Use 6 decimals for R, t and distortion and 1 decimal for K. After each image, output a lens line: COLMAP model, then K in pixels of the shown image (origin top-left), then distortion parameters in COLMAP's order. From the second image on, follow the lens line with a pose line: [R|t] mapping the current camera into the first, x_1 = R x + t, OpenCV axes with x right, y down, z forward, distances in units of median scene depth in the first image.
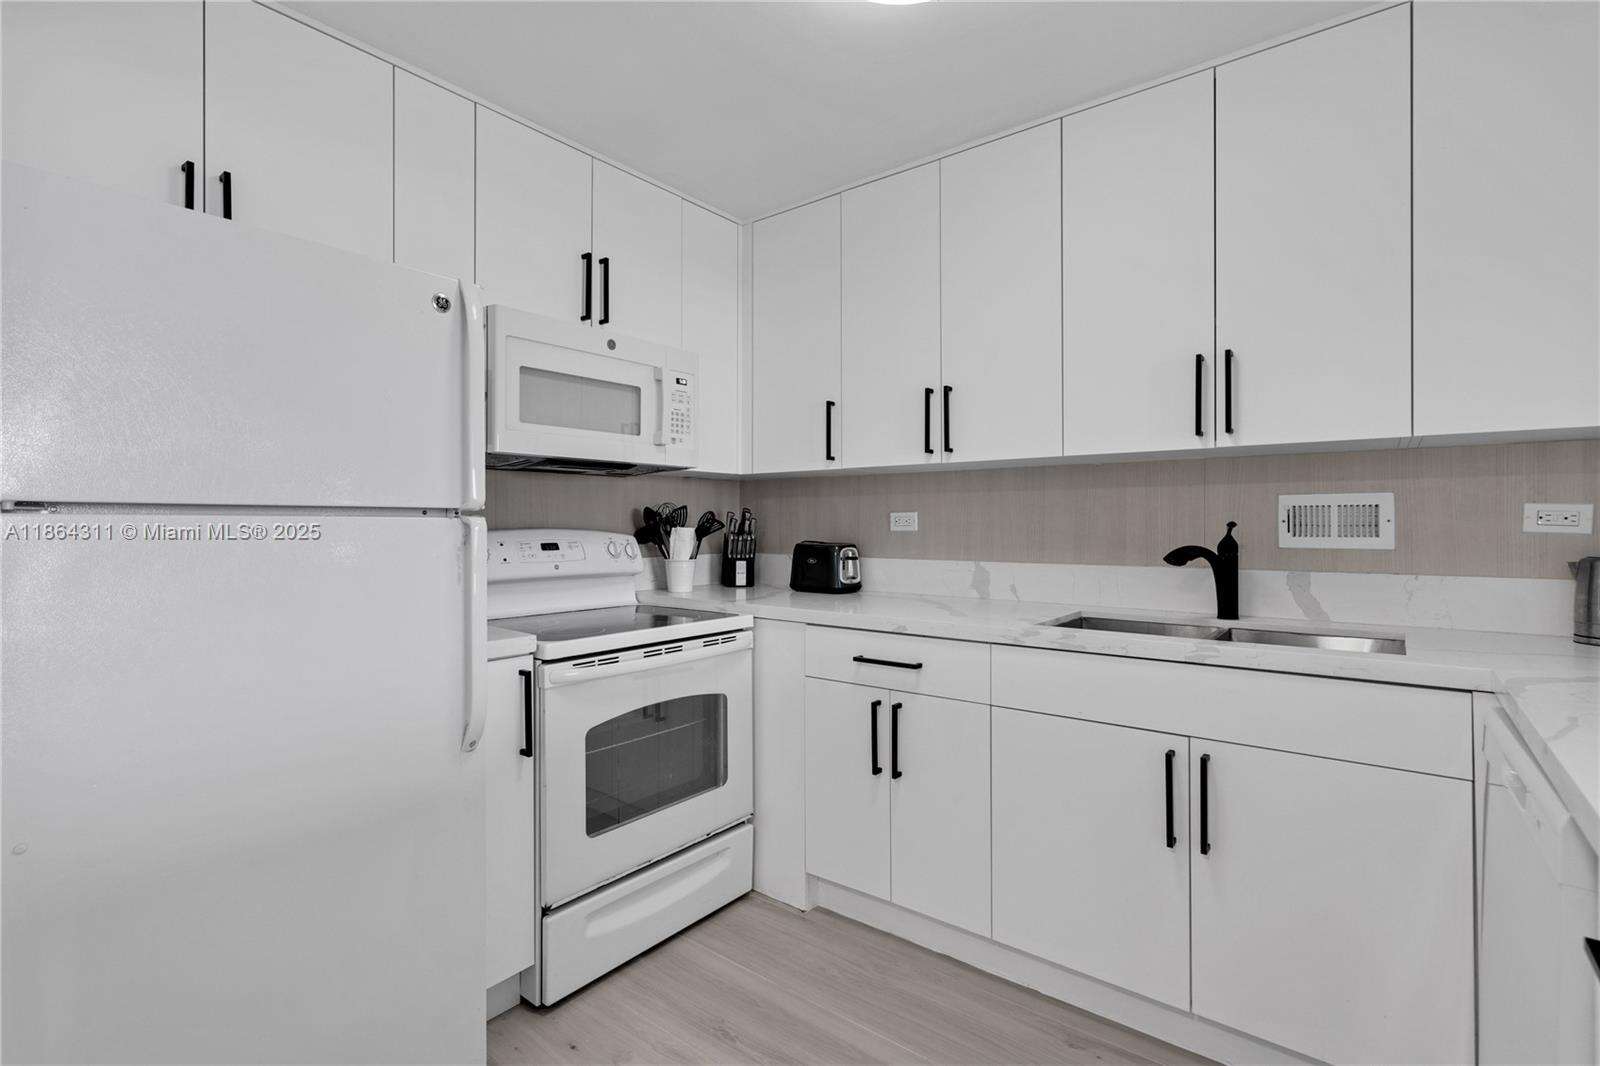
lens RADIAL K [[746.2, 0, 792.9], [0, 746.2, 524.7], [0, 0, 1]] dist [0.002012, -0.001015]
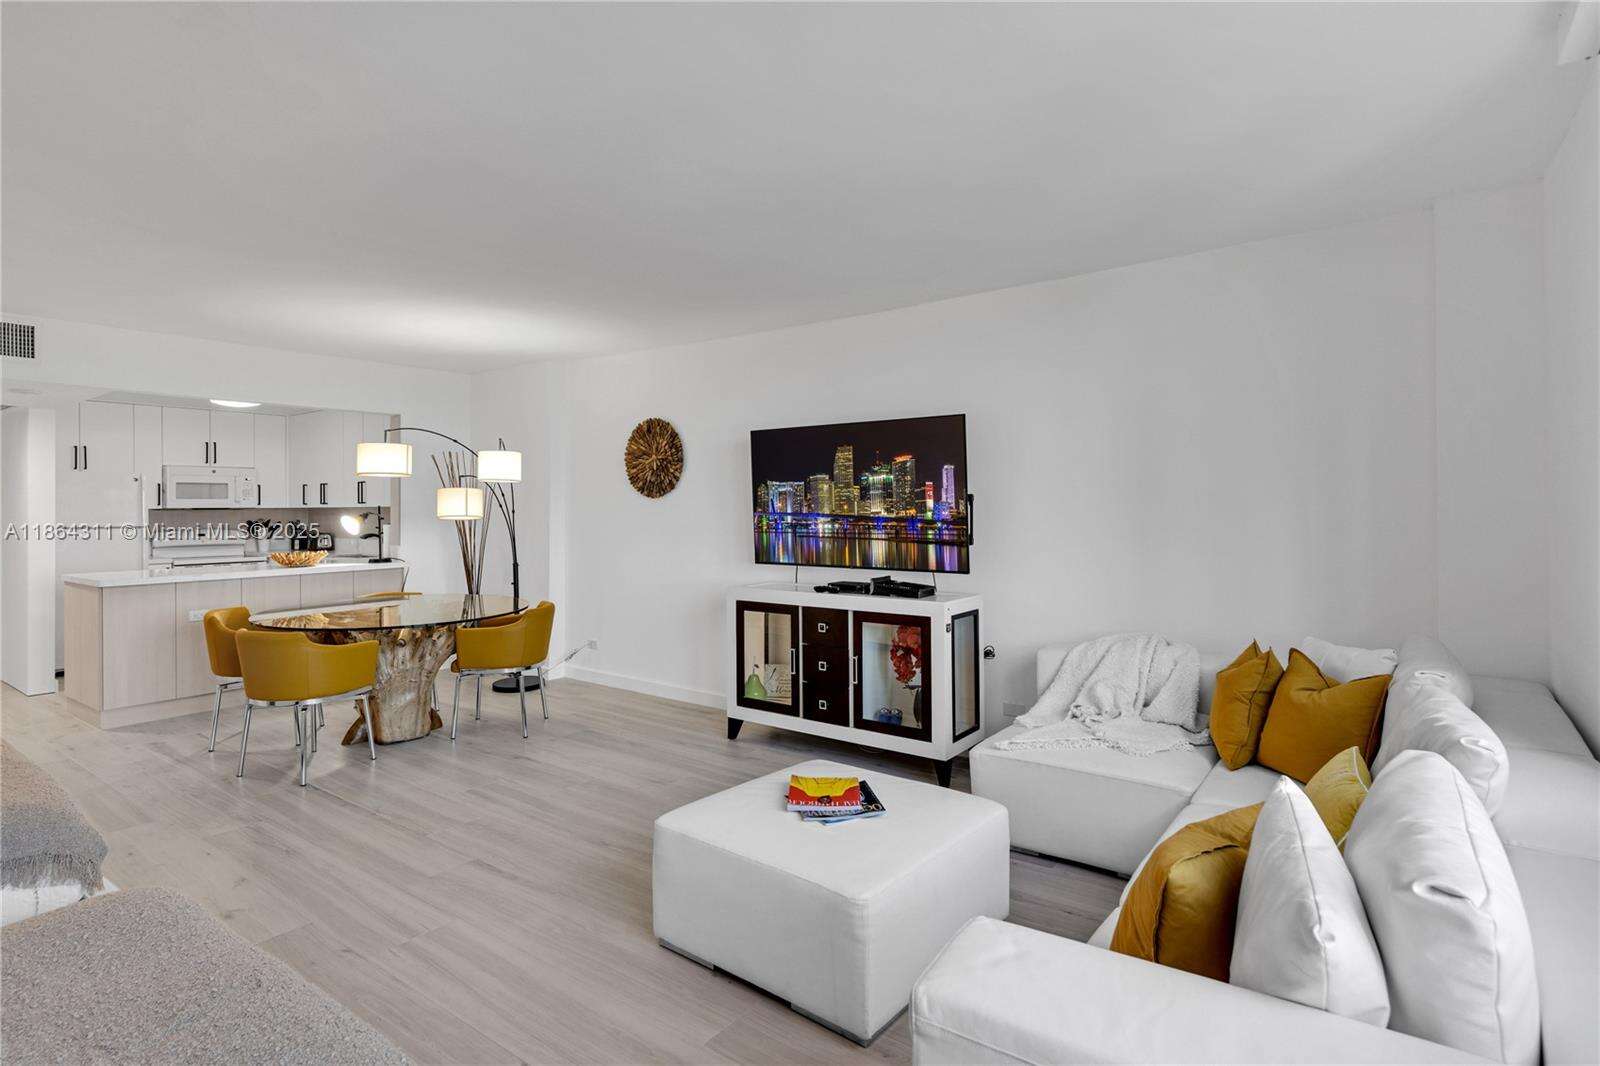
lens RADIAL K [[774.0, 0, 801.6], [0, 774.0, 508.4], [0, 0, 1]] dist [-0.002316, -0.000905]
pose [[0.998416, -0.005925, 0.055947, 1.918845], [0.005494, 0.999954, 0.007840, -0.088930], [-0.055991, -0.007521, 0.998403, -2.252058]]
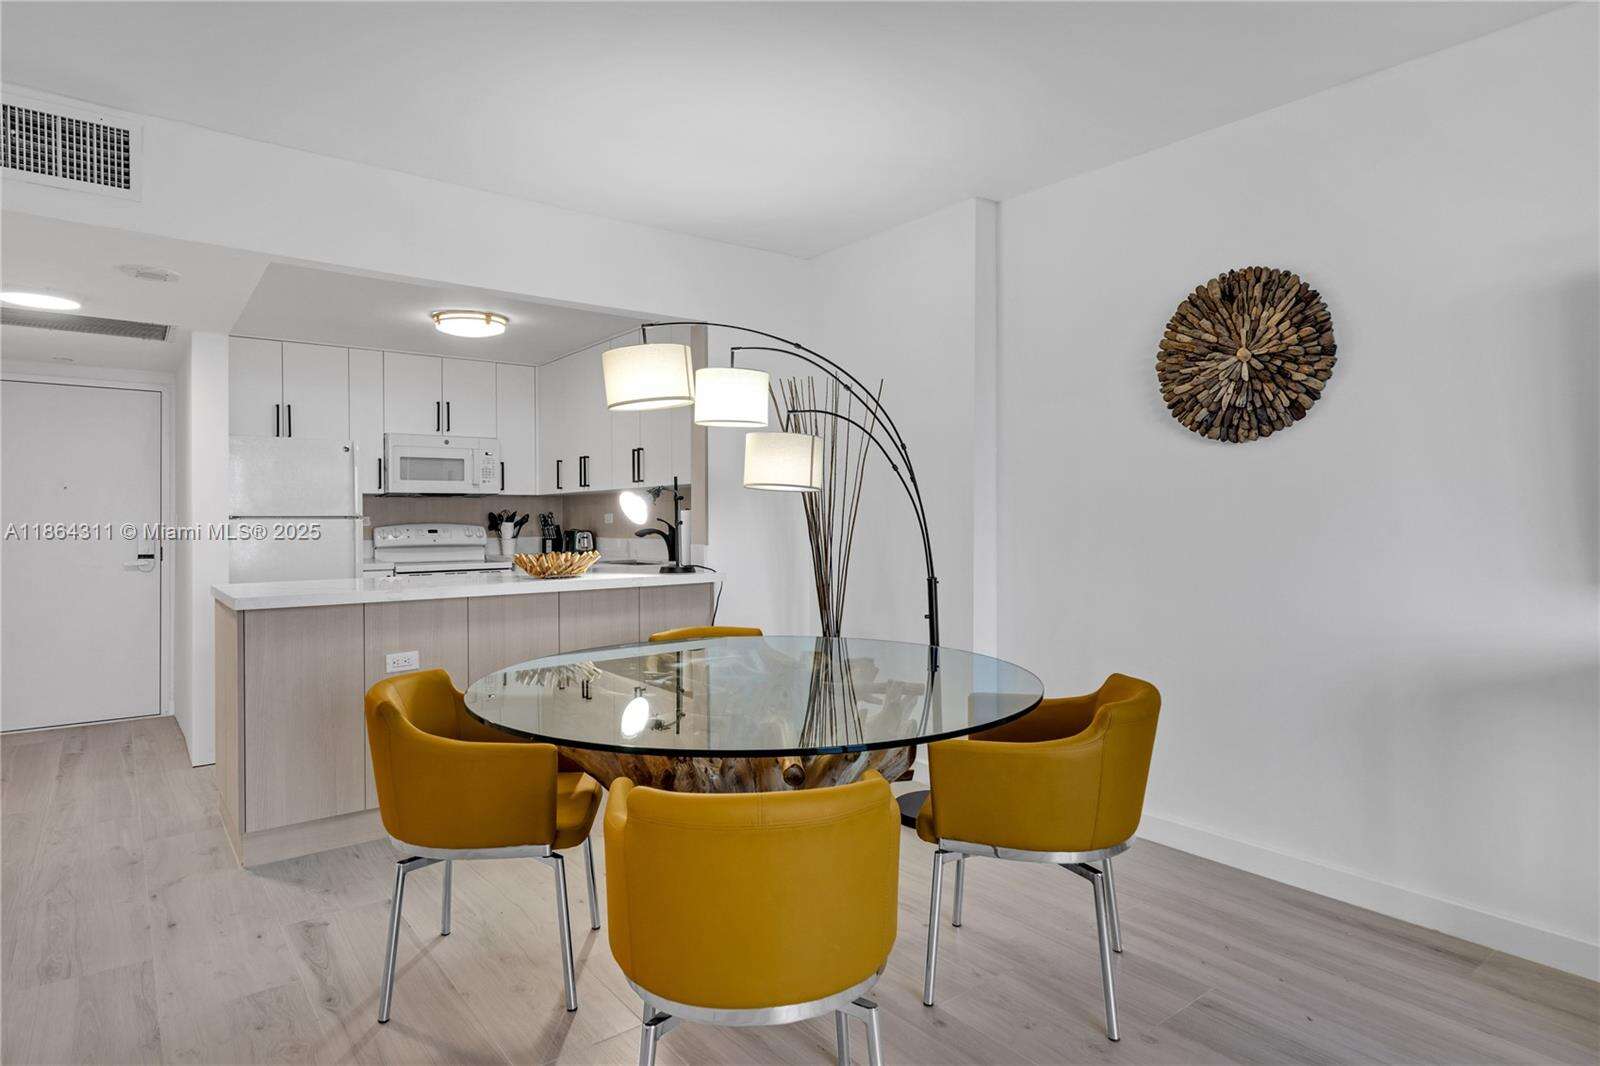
lens RADIAL K [[746.2, 0, 792.9], [0, 746.2, 524.7], [0, 0, 1]] dist [0.002012, -0.001015]
pose [[0.980426, -0.006895, -0.196767, 1.142313], [0.008092, 0.999953, 0.005281, 0.006751], [0.196721, -0.006770, 0.980436, -0.946366]]
